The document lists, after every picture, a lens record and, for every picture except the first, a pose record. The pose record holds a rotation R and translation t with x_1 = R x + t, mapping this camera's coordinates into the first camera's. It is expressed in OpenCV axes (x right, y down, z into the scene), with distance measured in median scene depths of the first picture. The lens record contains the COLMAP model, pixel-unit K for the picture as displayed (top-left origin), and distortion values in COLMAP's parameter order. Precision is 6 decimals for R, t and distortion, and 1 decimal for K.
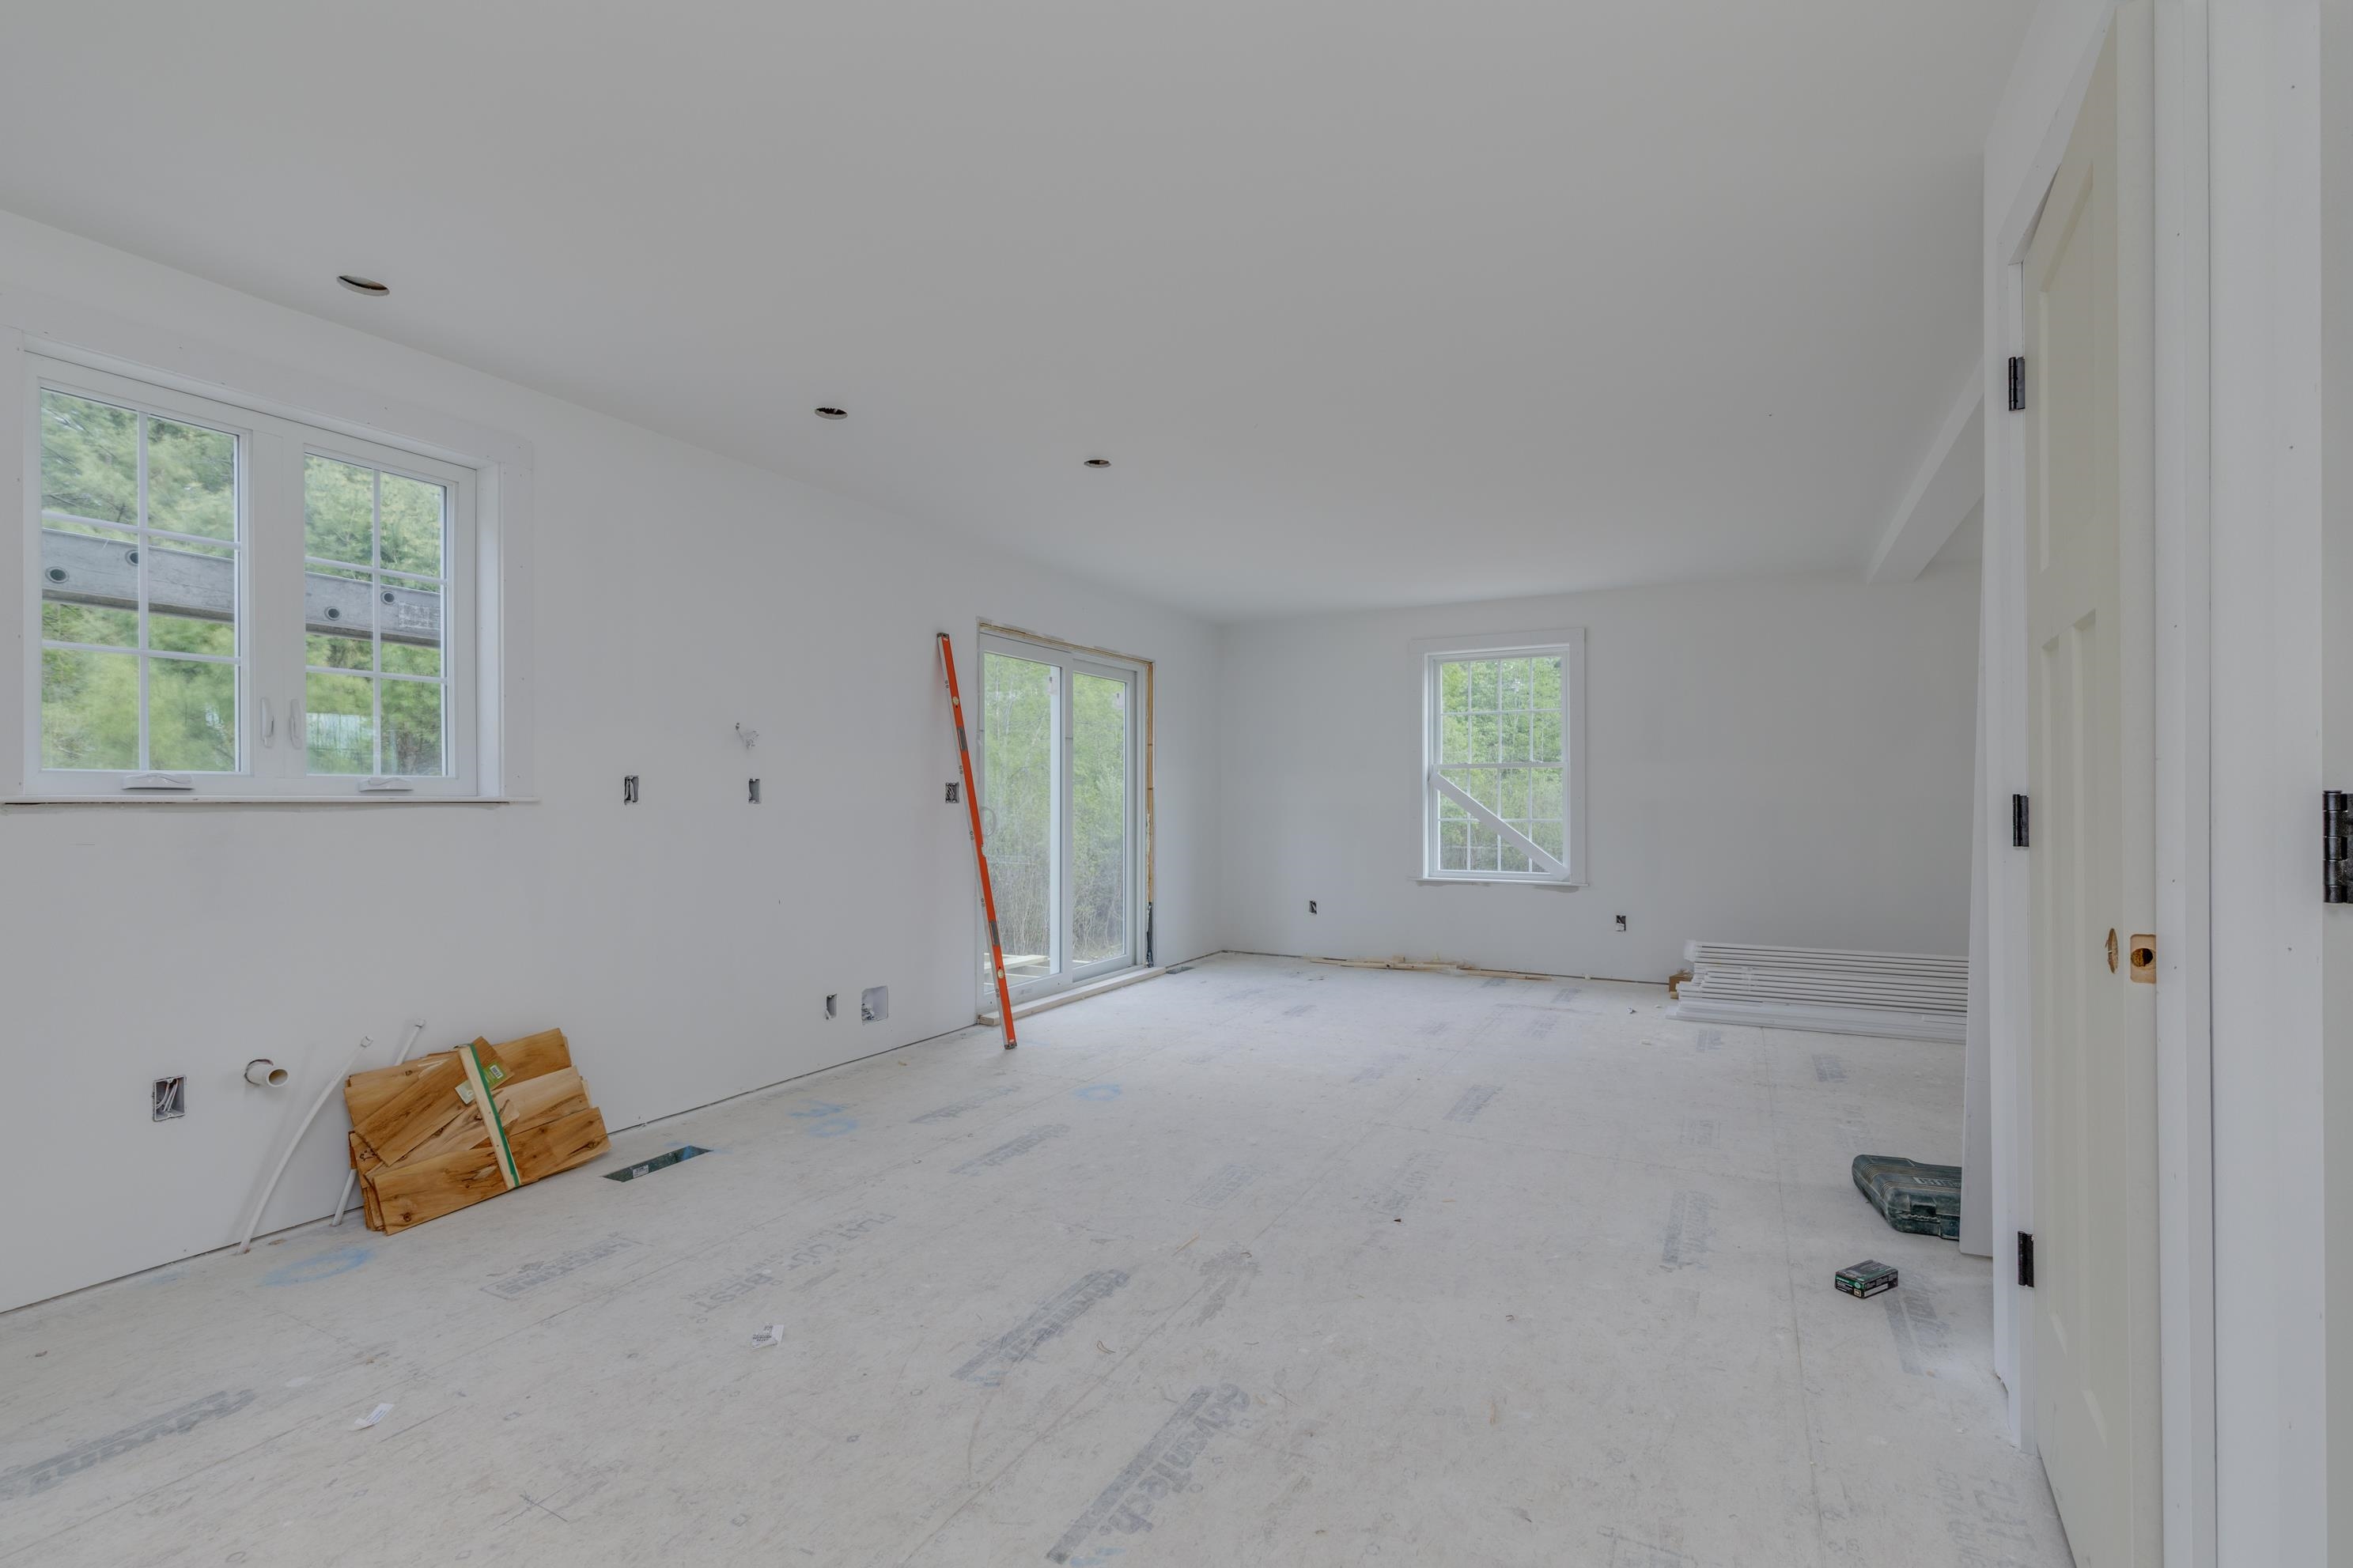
lens RADIAL K [[1048.5, 0, 1169.9], [0, 1048.5, 787.5], [0, 0, 1]] dist [0.001773, 0.001118]
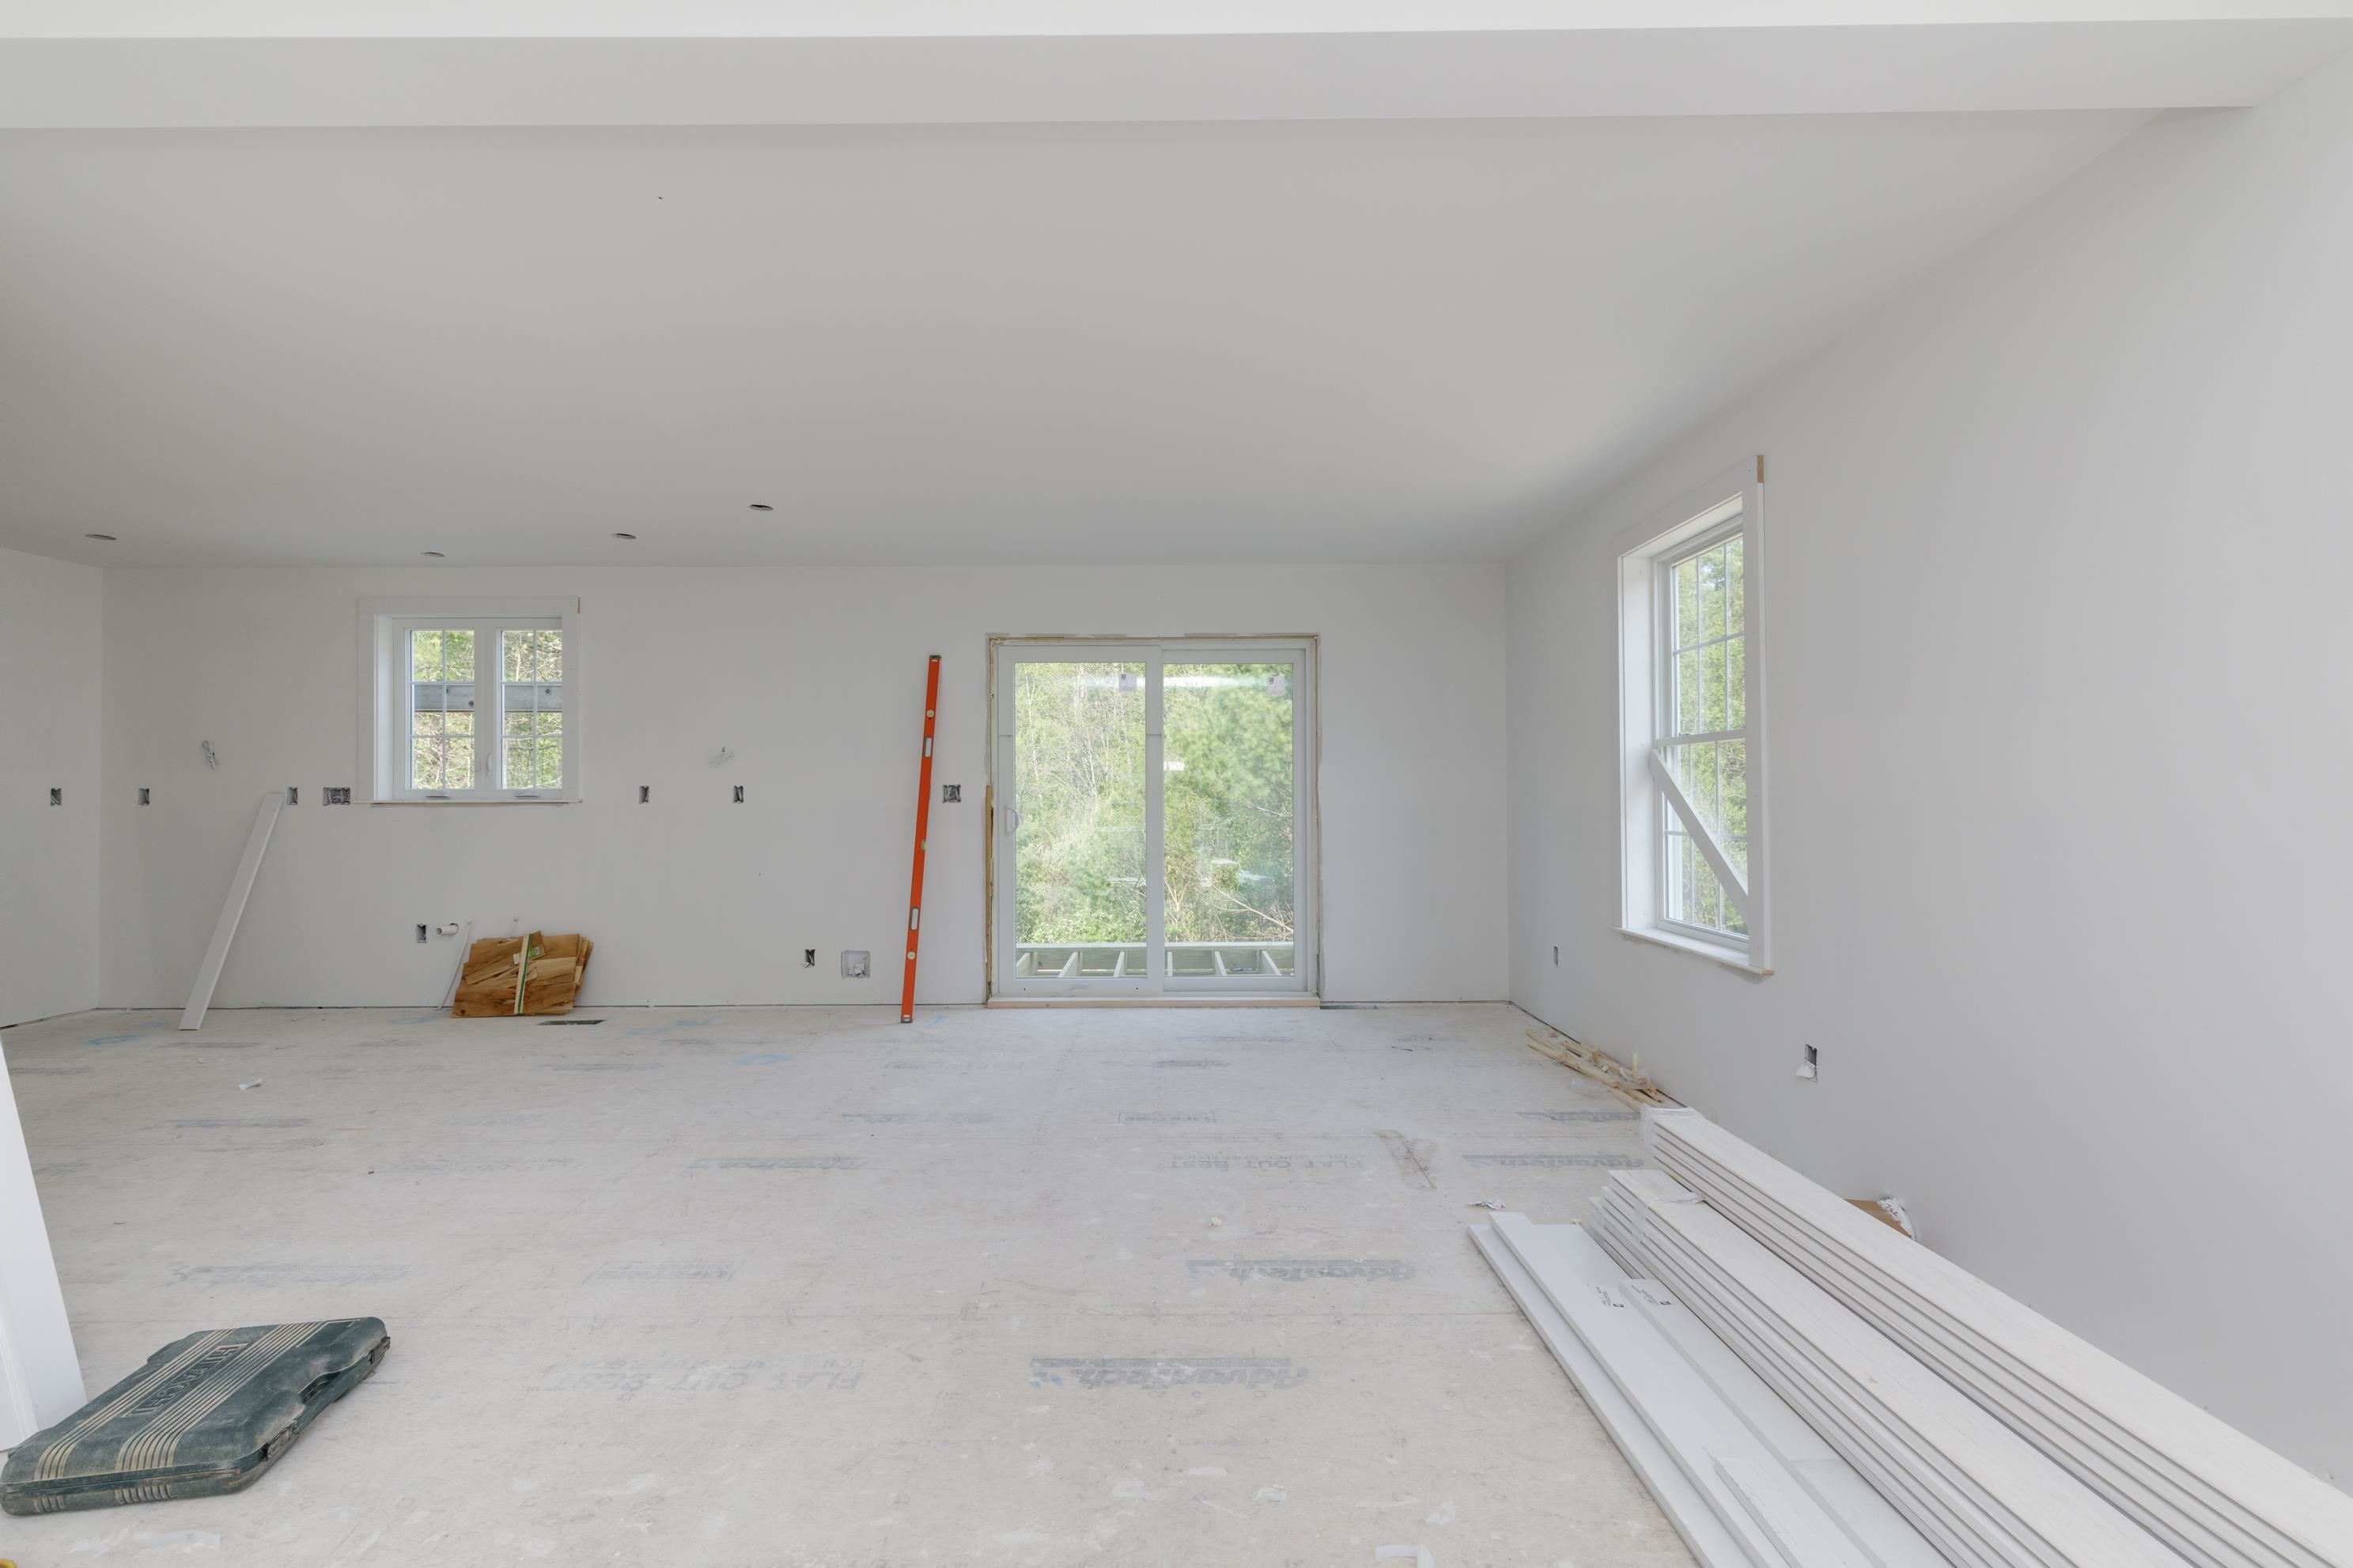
lens RADIAL K [[1048.5, 0, 1169.9], [0, 1048.5, 787.5], [0, 0, 1]] dist [0.001773, 0.001118]
pose [[0.474687, -0.006279, -0.880132, 1.179302], [0.014747, 0.999891, 0.000821, 0.001332], [0.880031, -0.013369, 0.474727, 0.878327]]
